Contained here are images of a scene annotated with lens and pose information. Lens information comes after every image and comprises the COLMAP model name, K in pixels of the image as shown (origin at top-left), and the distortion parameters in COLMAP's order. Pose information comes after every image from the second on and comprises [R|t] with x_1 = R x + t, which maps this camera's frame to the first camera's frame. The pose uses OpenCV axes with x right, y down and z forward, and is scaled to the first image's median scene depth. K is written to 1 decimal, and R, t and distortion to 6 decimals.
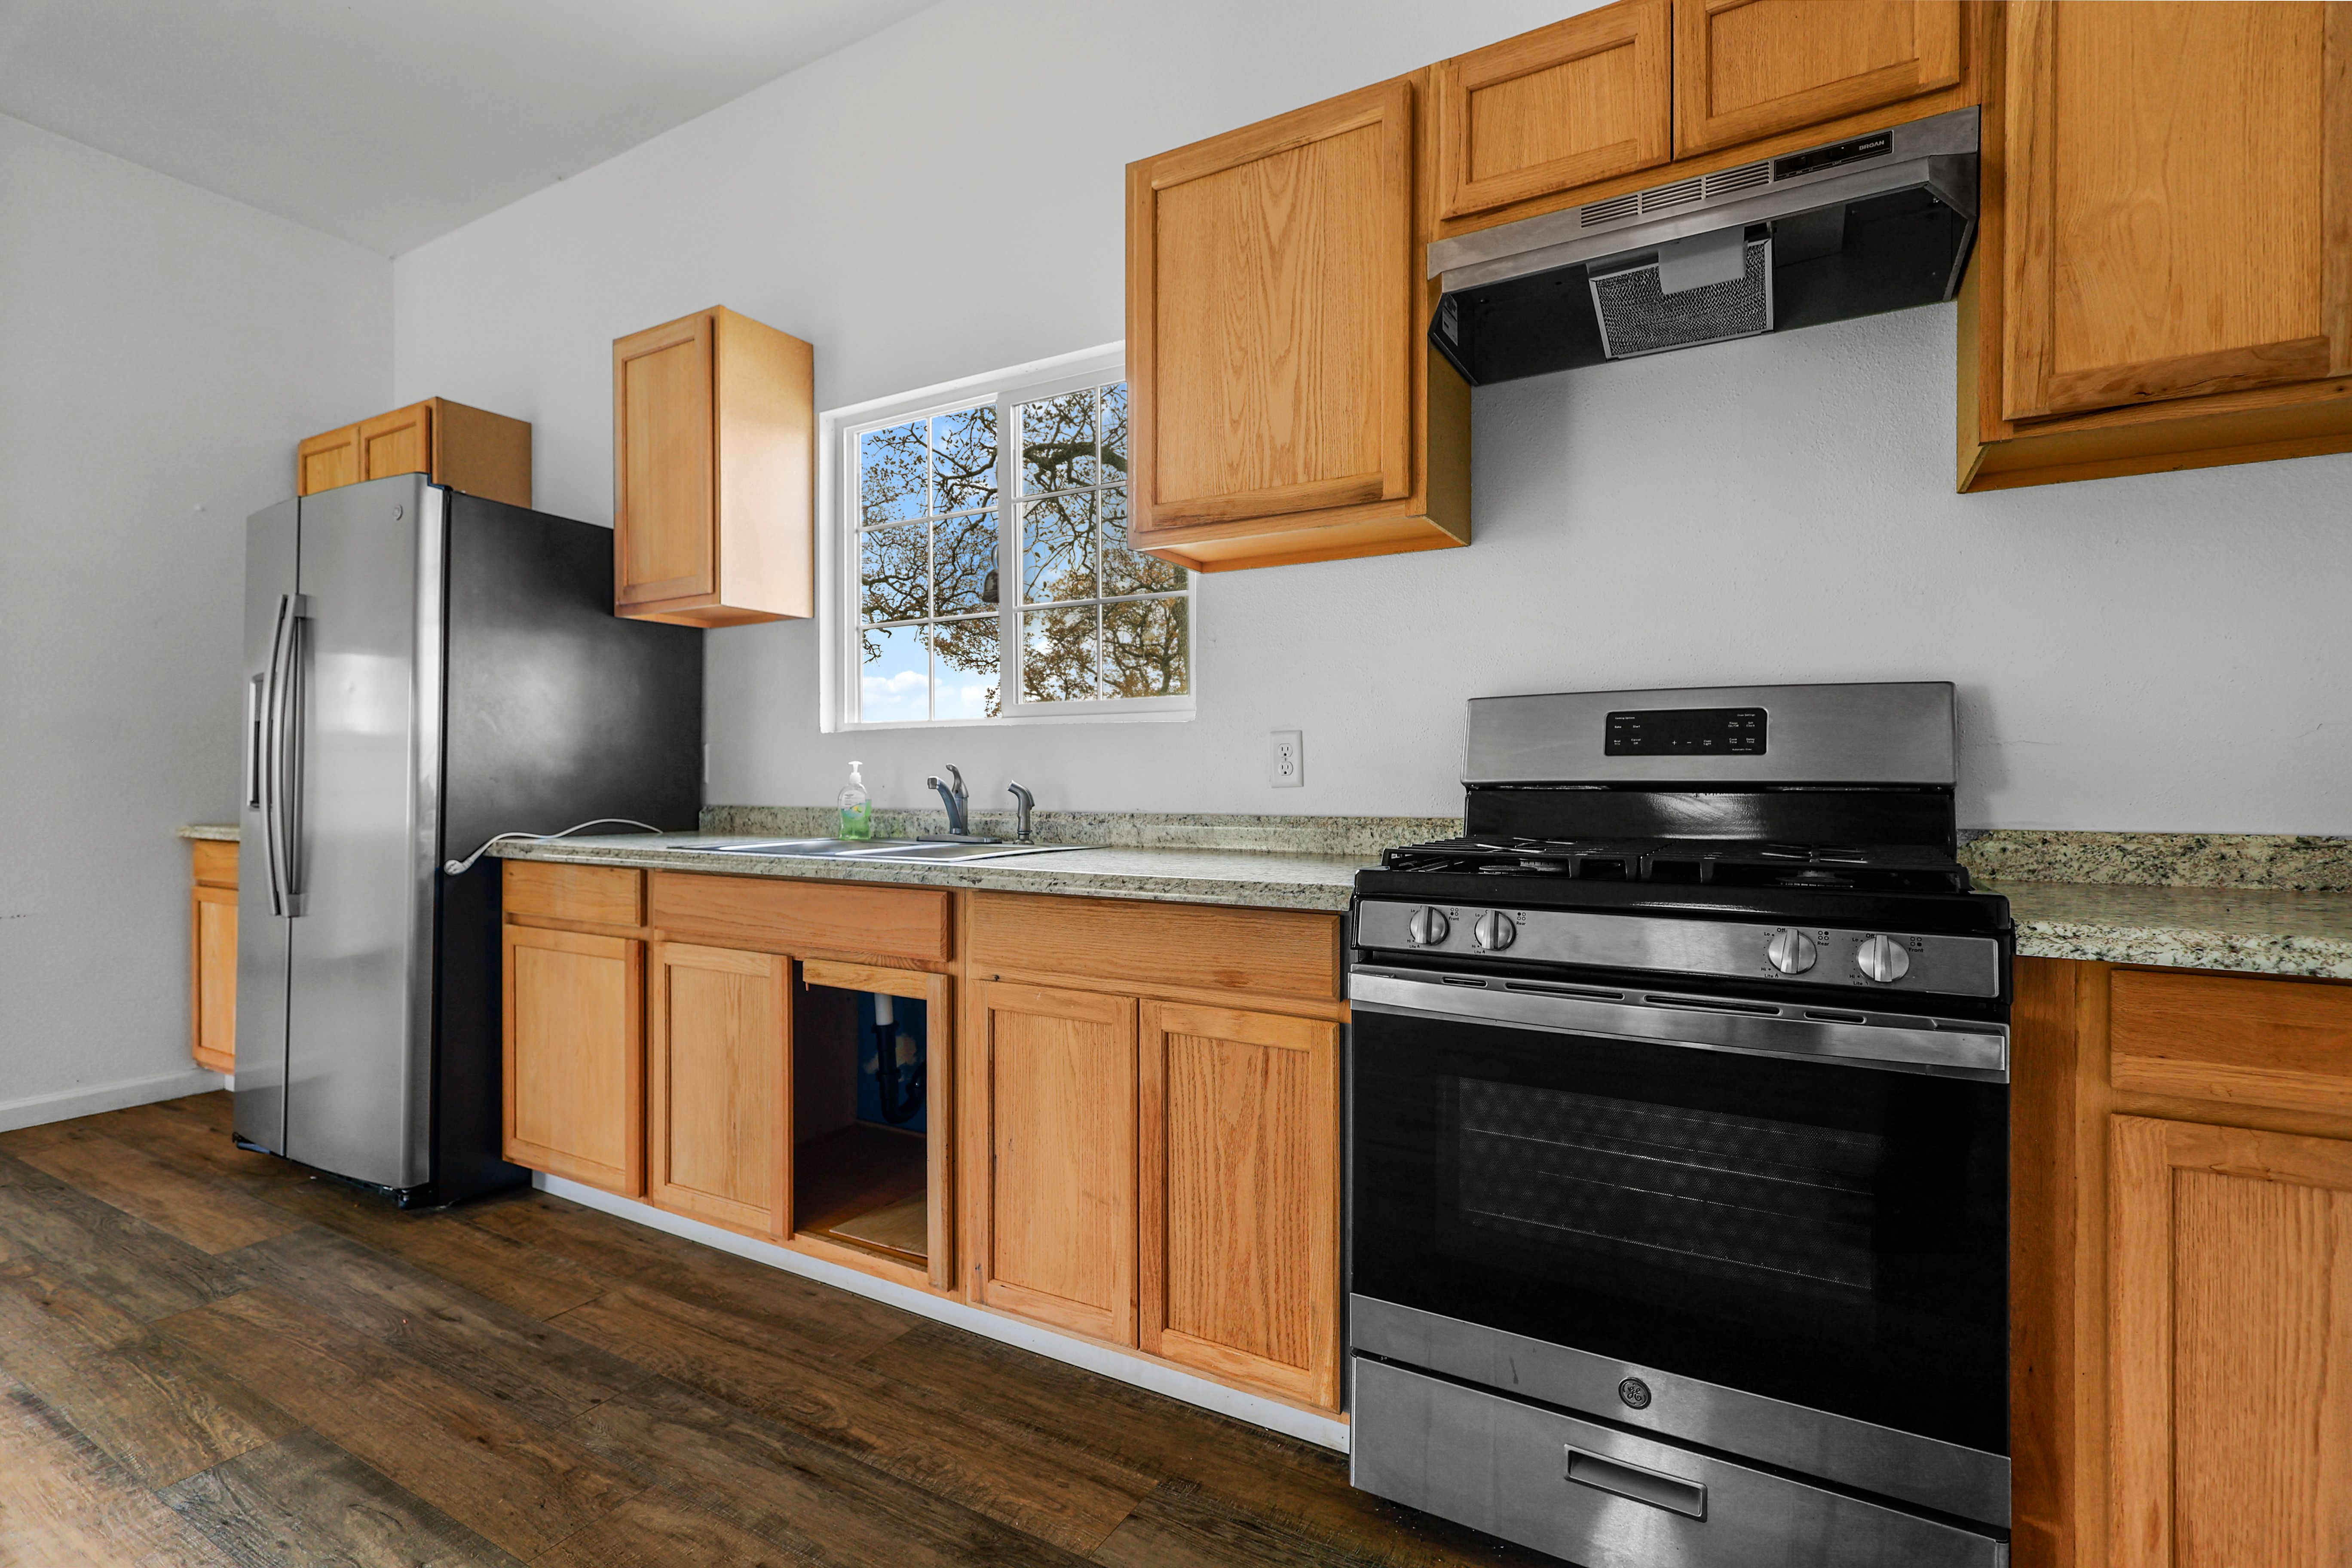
lens RADIAL K [[1109.2, 0, 1151.4], [0, 1109.2, 784.6], [0, 0, 1]] dist [0.001547, 0.001192]
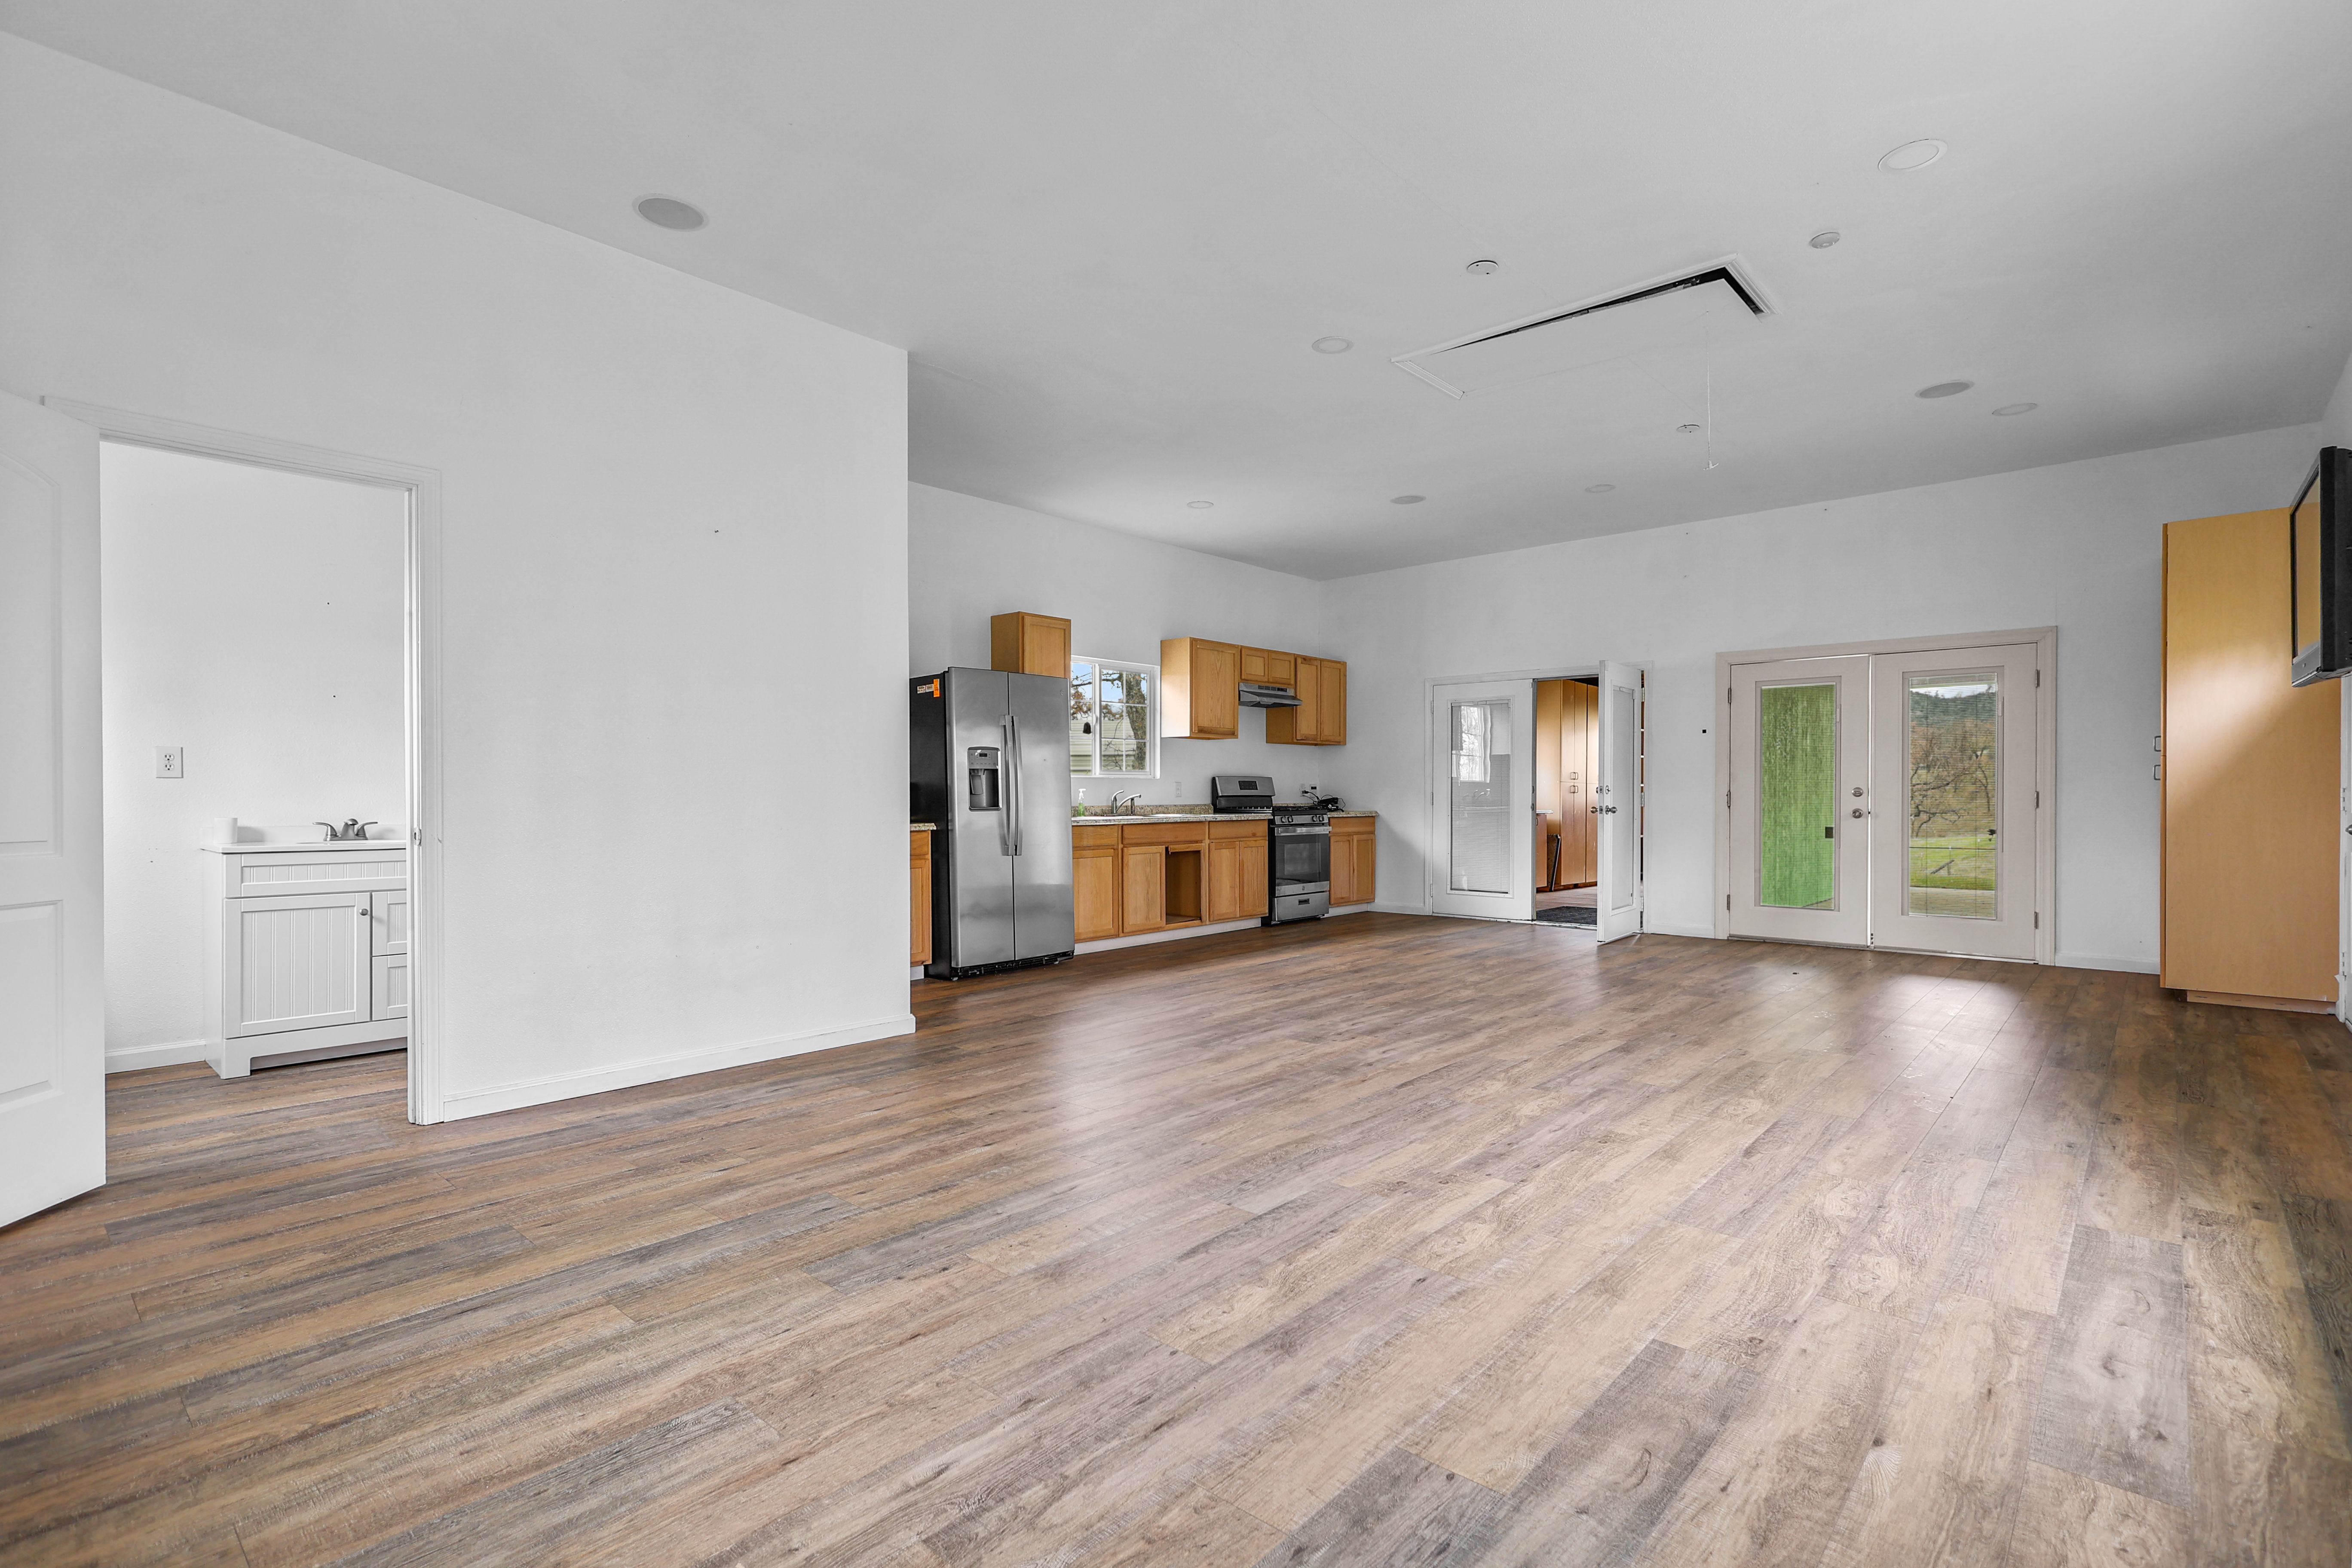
lens RADIAL K [[1109.2, 0, 1210.4], [0, 1109.2, 788.2], [0, 0, 1]] dist [0.001547, 0.001192]
pose [[0.172502, 0.006306, 0.984989, -4.519357], [0.008604, 0.999932, -0.007908, 0.004572], [-0.984972, 0.009839, 0.172436, 0.307114]]
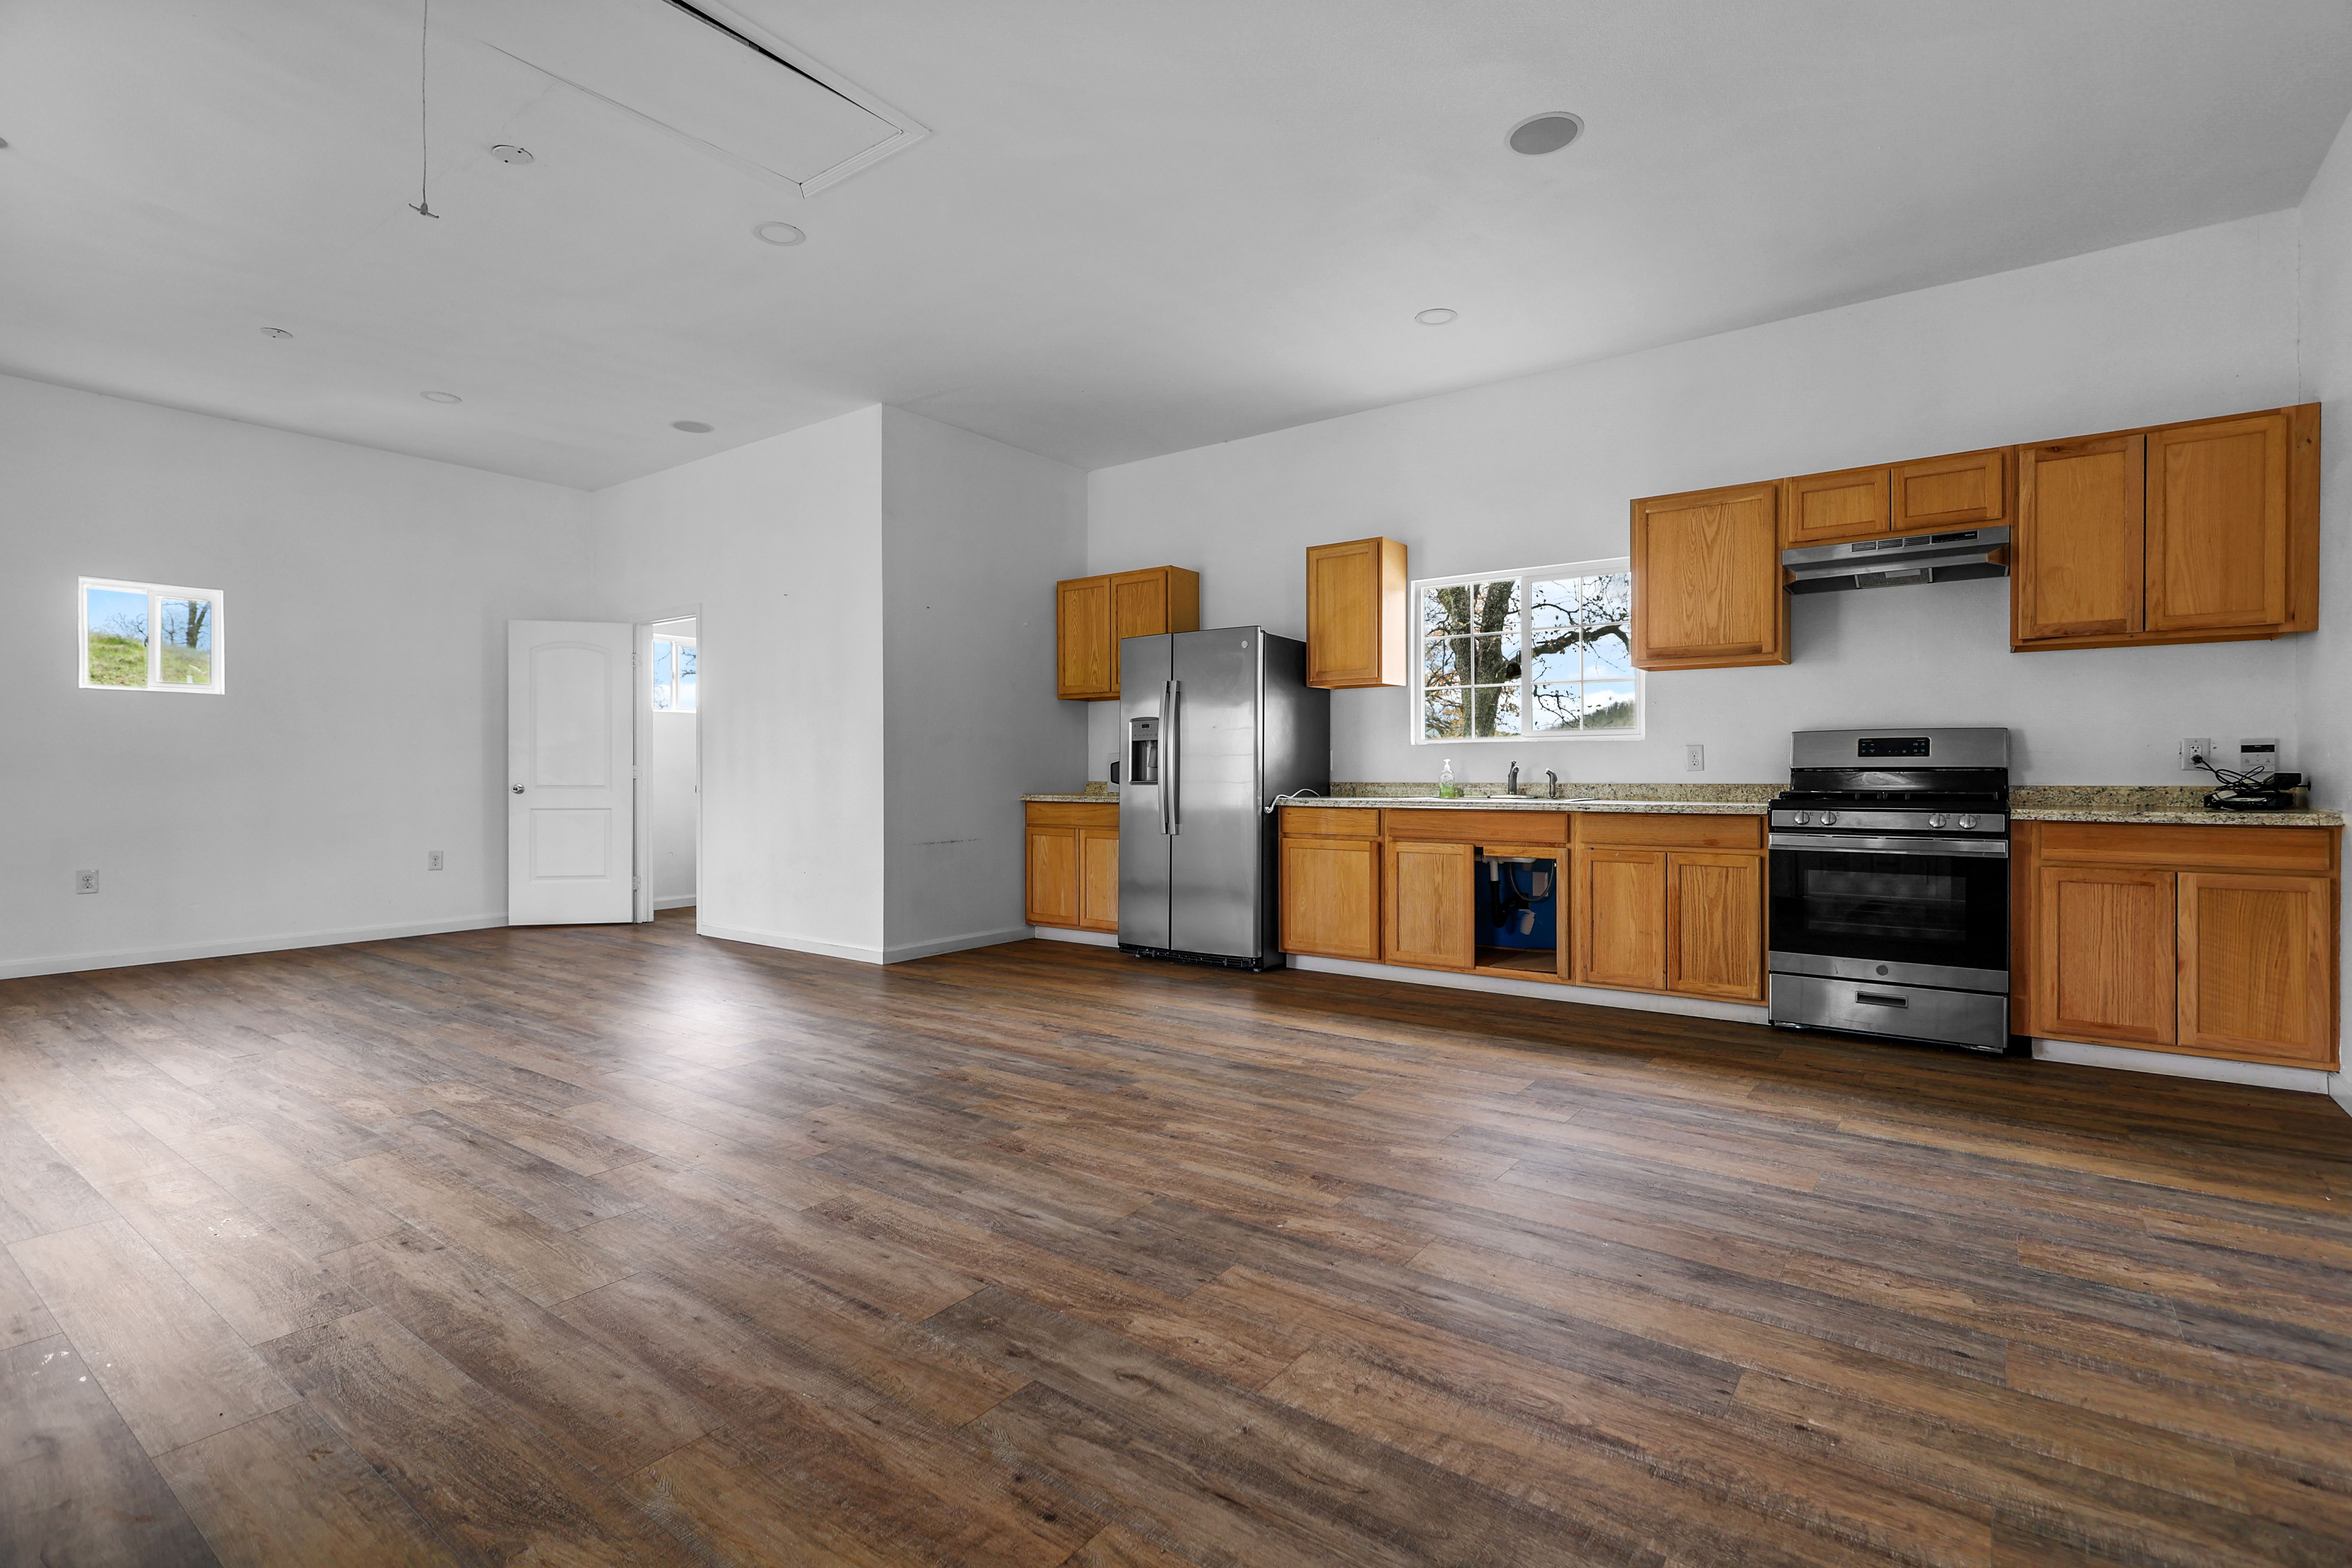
lens RADIAL K [[1109.2, 0, 1152.3], [0, 1109.2, 776.8], [0, 0, 1]] dist [0.001547, 0.001192]
pose [[0.994029, -0.001314, -0.109107, -0.895052], [0.001222, 0.999999, -0.000910, 0.018804], [0.109108, 0.000771, 0.994030, -1.643527]]
